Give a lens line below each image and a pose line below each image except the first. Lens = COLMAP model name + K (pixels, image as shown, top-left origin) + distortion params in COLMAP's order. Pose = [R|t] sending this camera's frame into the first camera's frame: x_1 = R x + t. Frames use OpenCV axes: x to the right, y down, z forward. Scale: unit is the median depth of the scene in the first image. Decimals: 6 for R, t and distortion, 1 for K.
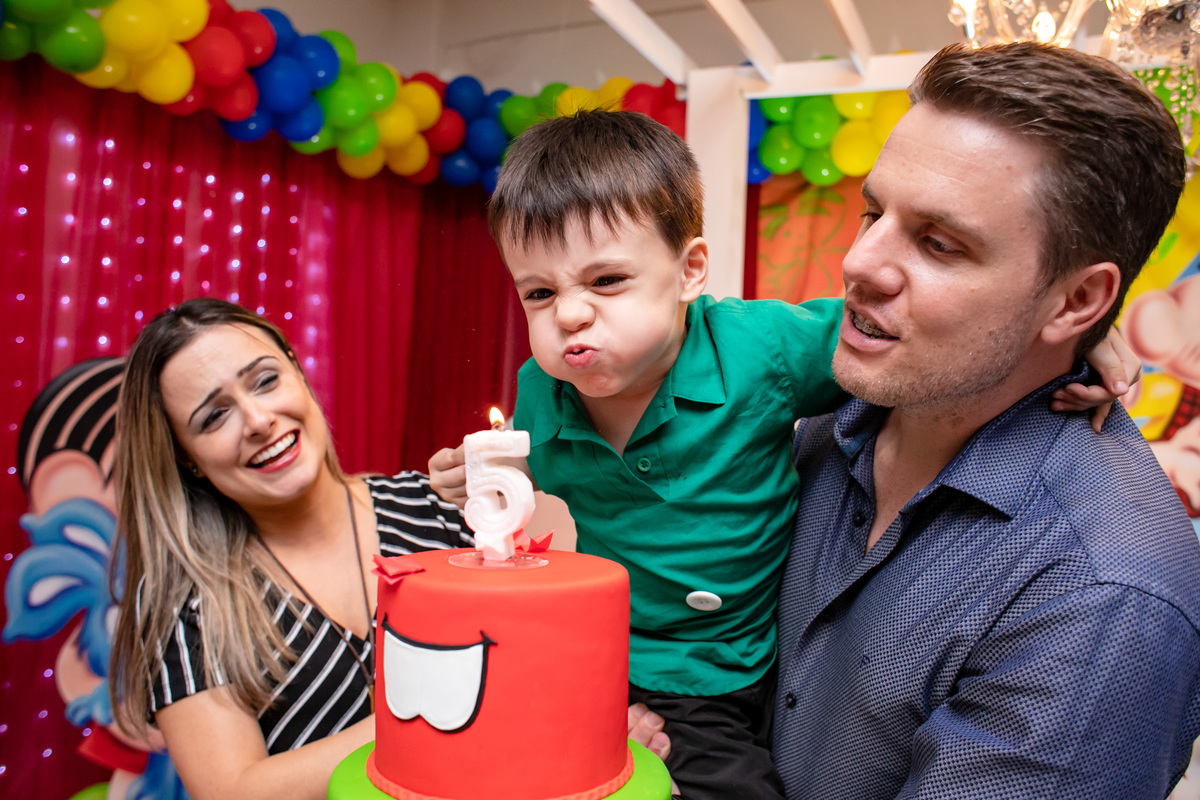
lens RADIAL K [[963.4, 0, 596.0], [0, 963.4, 405.3], [0, 0, 1]] dist [-0.079832, 0.098107]
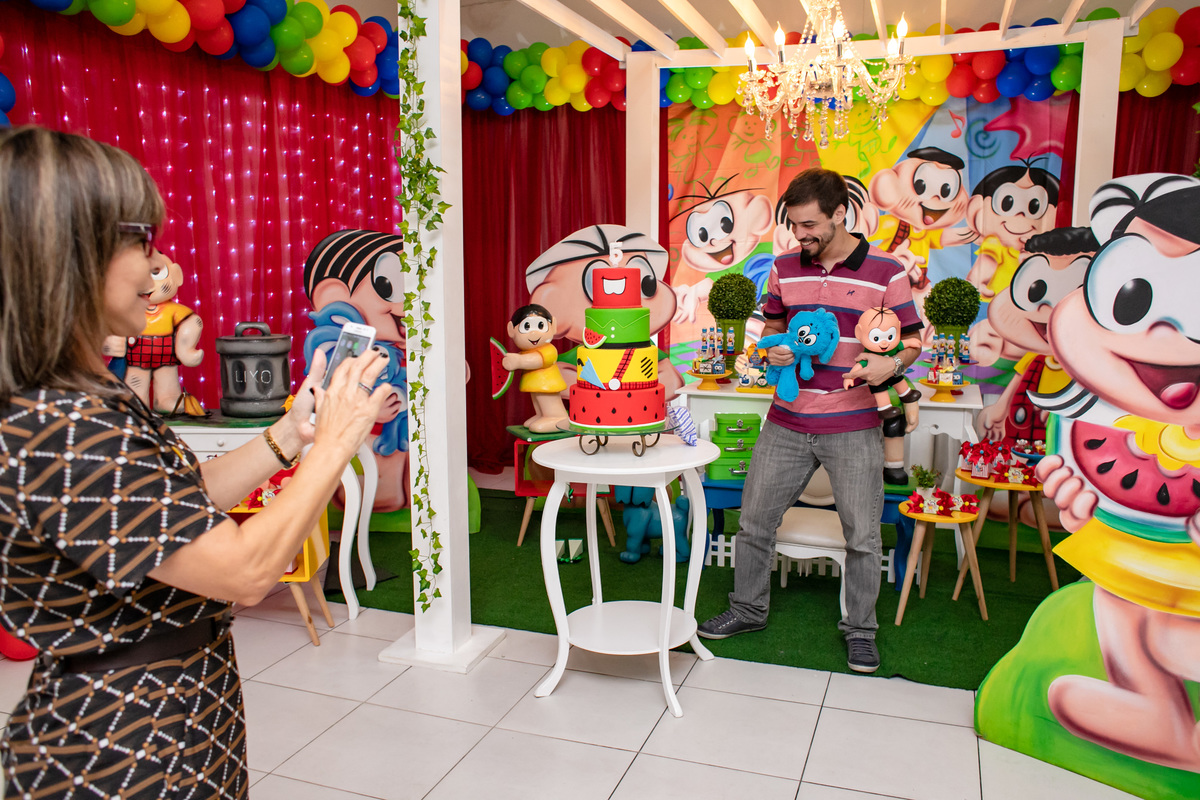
lens RADIAL K [[963.4, 0, 598.4], [0, 963.4, 396.4], [0, 0, 1]] dist [-0.079832, 0.098107]
pose [[0.994179, -0.056812, 0.091549, -0.138578], [0.042268, 0.987224, 0.153628, 0.004740], [-0.099108, -0.148864, 0.983879, -0.758005]]
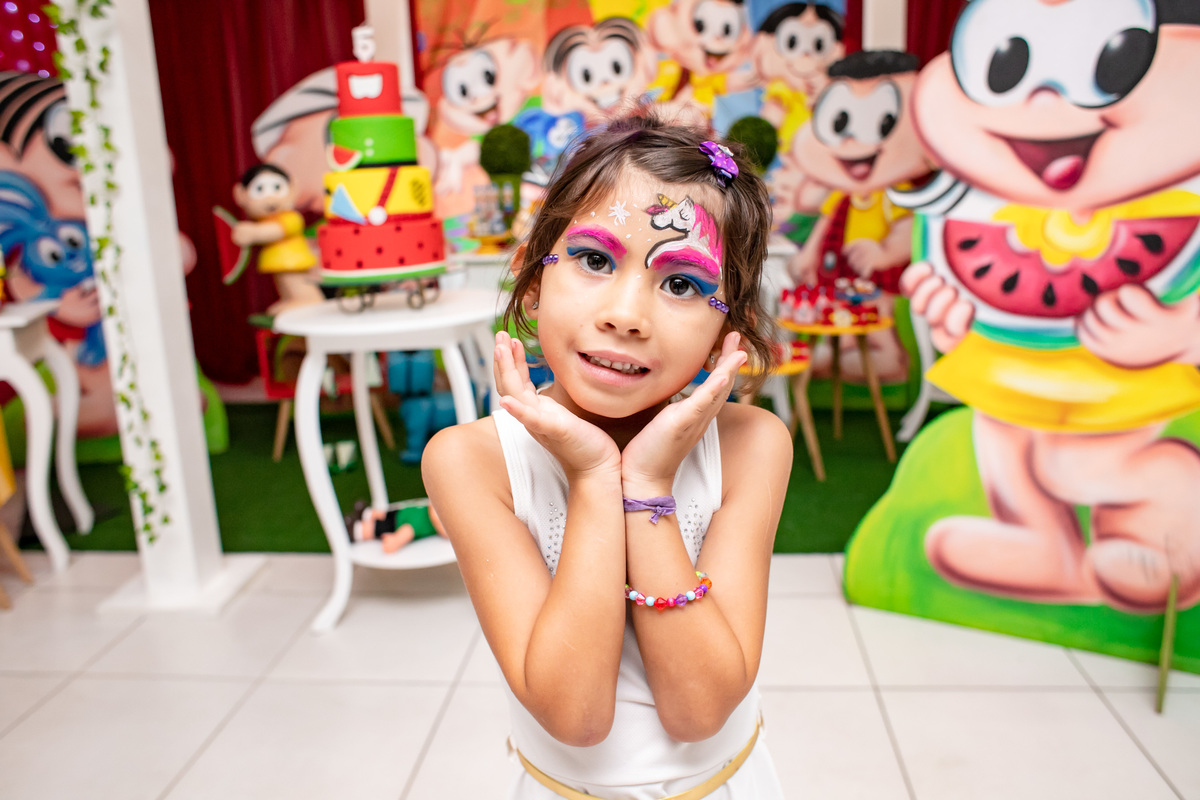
lens RADIAL K [[963.4, 0, 590.9], [0, 963.4, 399.5], [0, 0, 1]] dist [-0.079832, 0.098107]
pose [[0.937546, -0.154197, 0.311820, -0.130211], [0.075223, 0.965047, 0.251049, 0.103444], [-0.339632, -0.211914, 0.916375, -0.565146]]
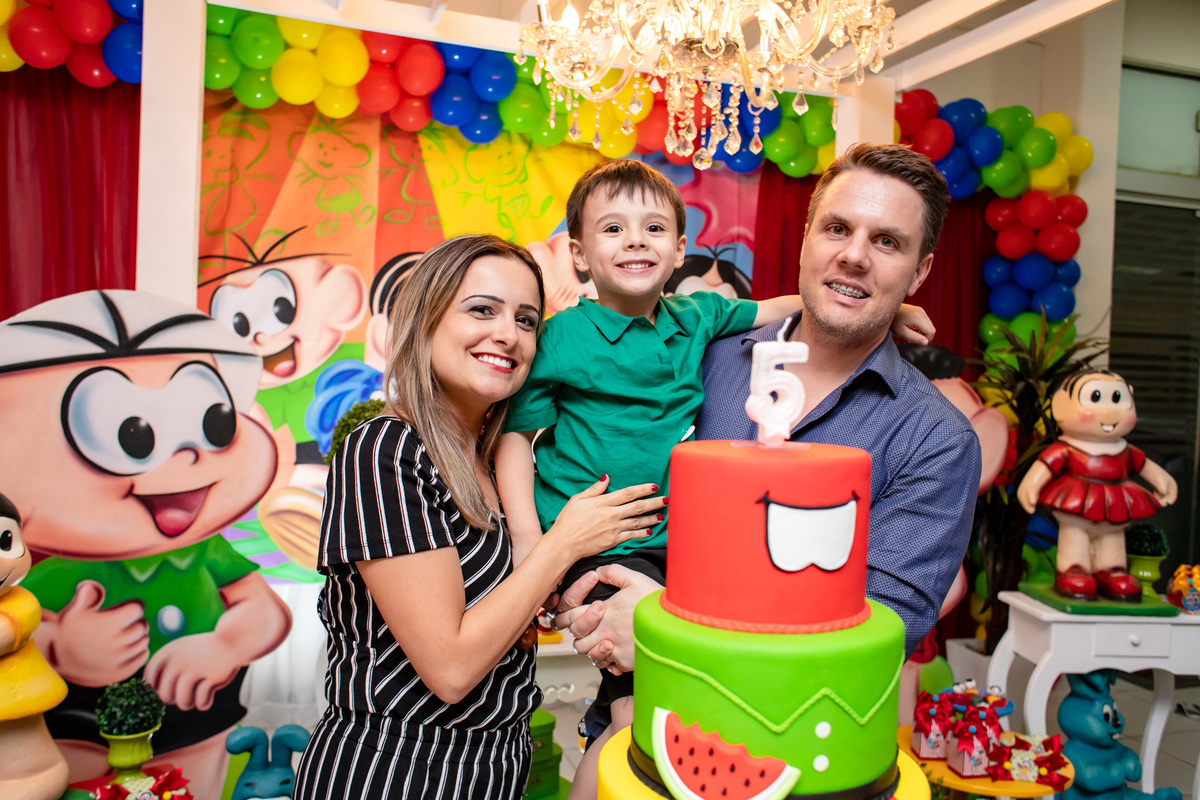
lens RADIAL K [[963.4, 0, 589.0], [0, 963.4, 400.0], [0, 0, 1]] dist [-0.079832, 0.098107]
pose [[0.721757, -0.036705, 0.691173, -0.207962], [-0.010782, 0.997876, 0.064251, 0.001343], [-0.692063, -0.053825, 0.719828, 0.048935]]
